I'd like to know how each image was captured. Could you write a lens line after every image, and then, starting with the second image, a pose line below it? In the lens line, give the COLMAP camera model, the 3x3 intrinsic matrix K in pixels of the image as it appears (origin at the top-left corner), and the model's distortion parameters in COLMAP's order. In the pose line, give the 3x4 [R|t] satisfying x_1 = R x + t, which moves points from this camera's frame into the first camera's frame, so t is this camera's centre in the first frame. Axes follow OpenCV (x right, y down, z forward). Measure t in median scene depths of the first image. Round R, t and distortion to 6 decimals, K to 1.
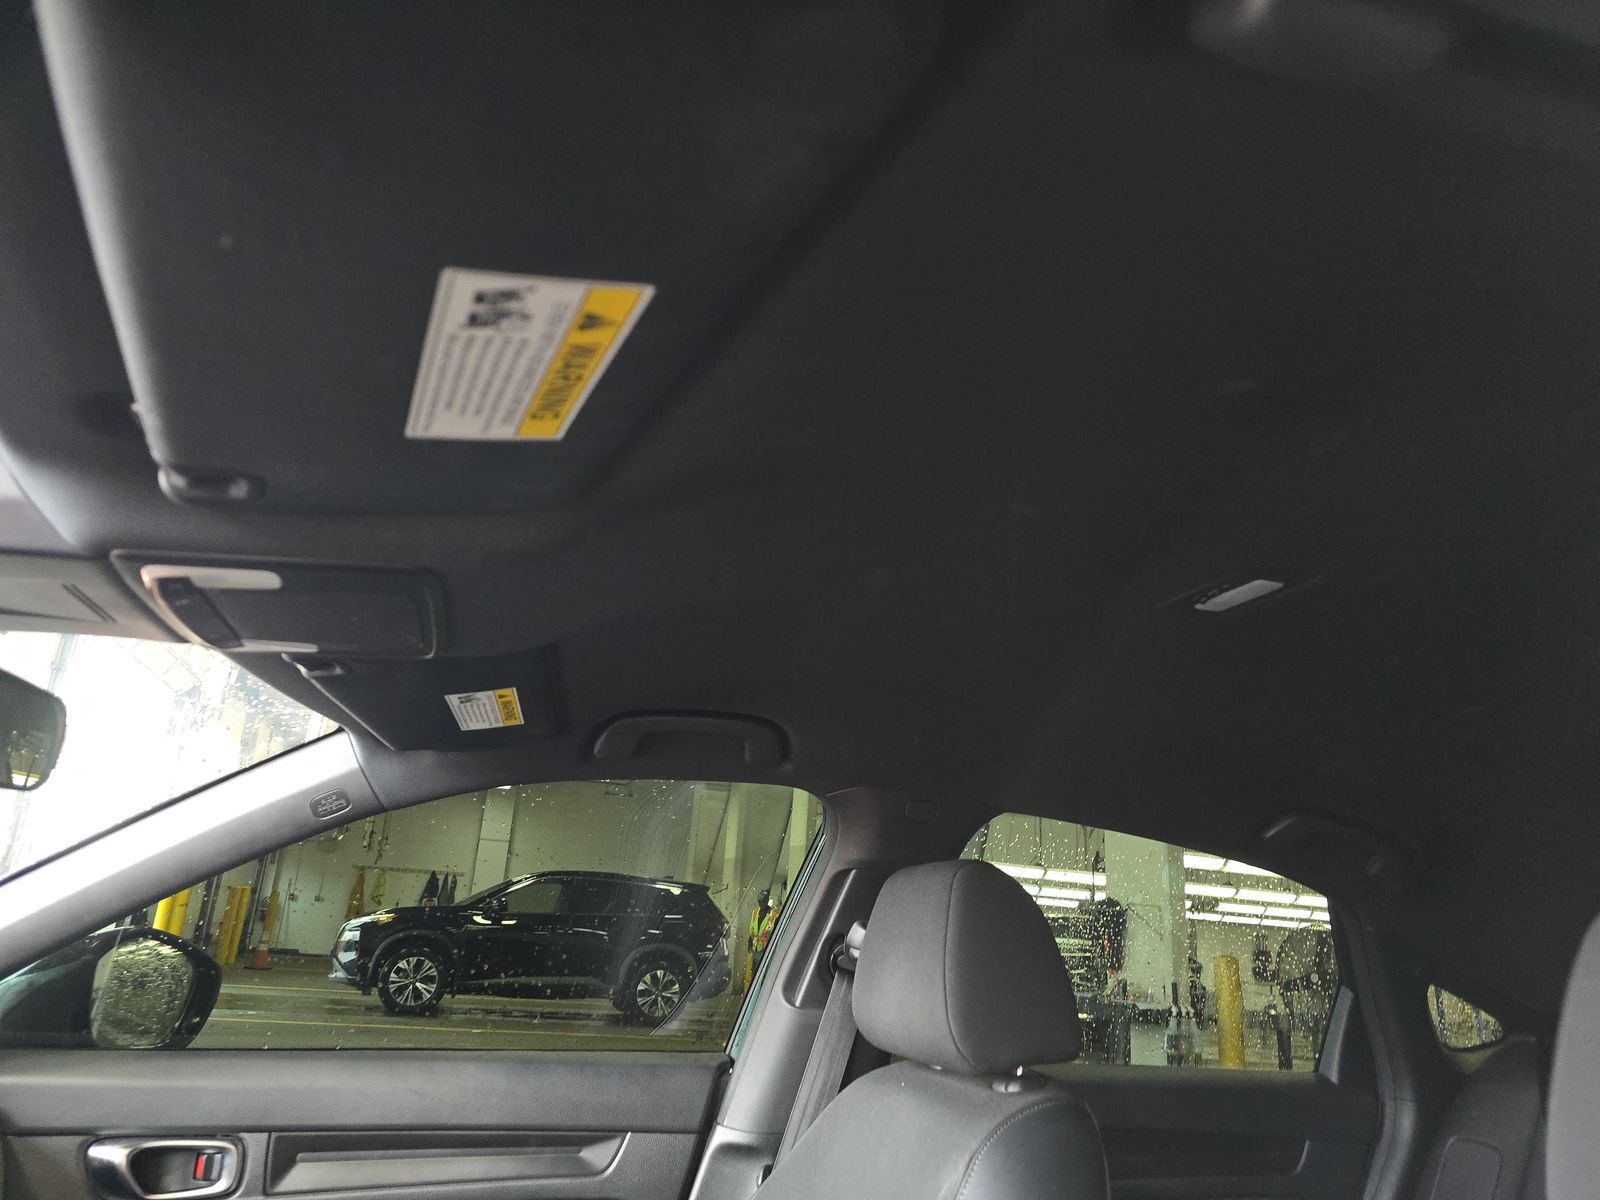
lens RADIAL K [[1083.0, 0, 791.6], [0, 1083.0, 603.0], [0, 0, 1]] dist [0.037689, -0.015602]
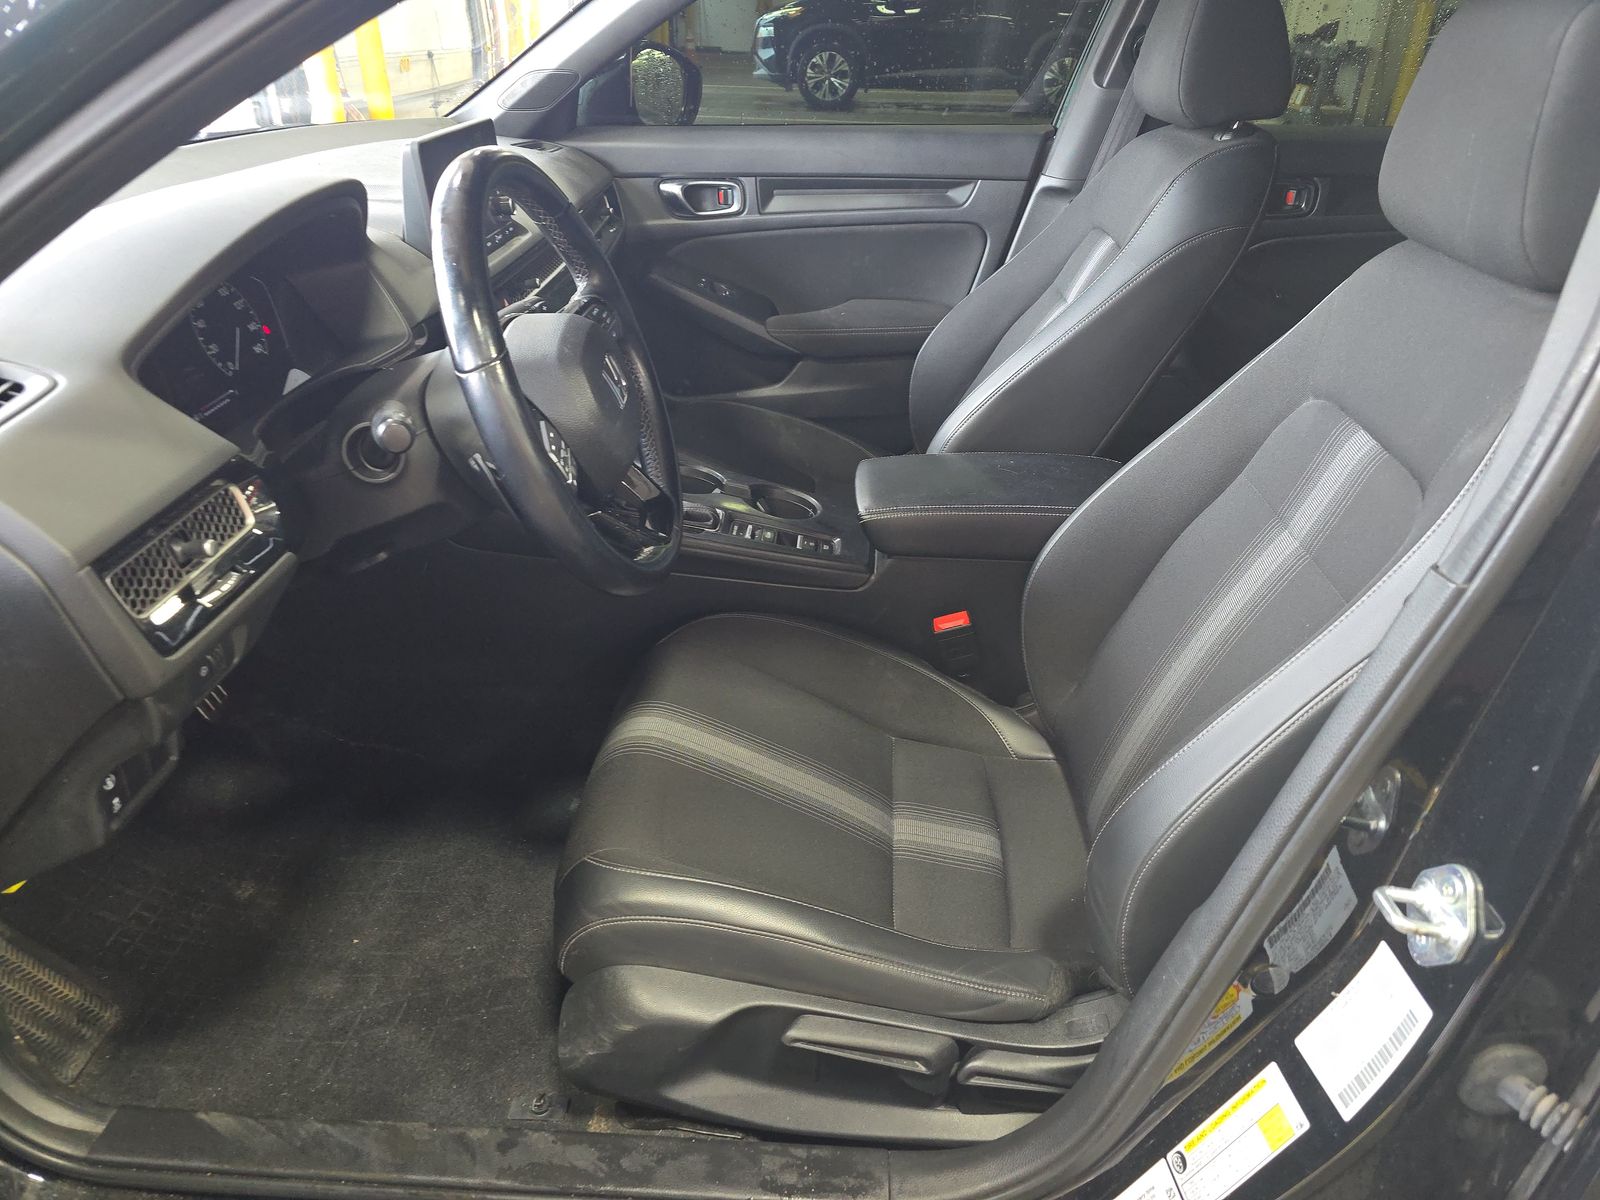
lens RADIAL K [[1083.0, 0, 813.0], [0, 1083.0, 612.3], [0, 0, 1]] dist [0.037689, -0.015602]
pose [[0.945912, 0.116012, -0.302971, 0.148315], [0.134846, 0.708790, 0.692411, -0.146539], [0.295071, -0.695814, 0.654810, -0.424948]]
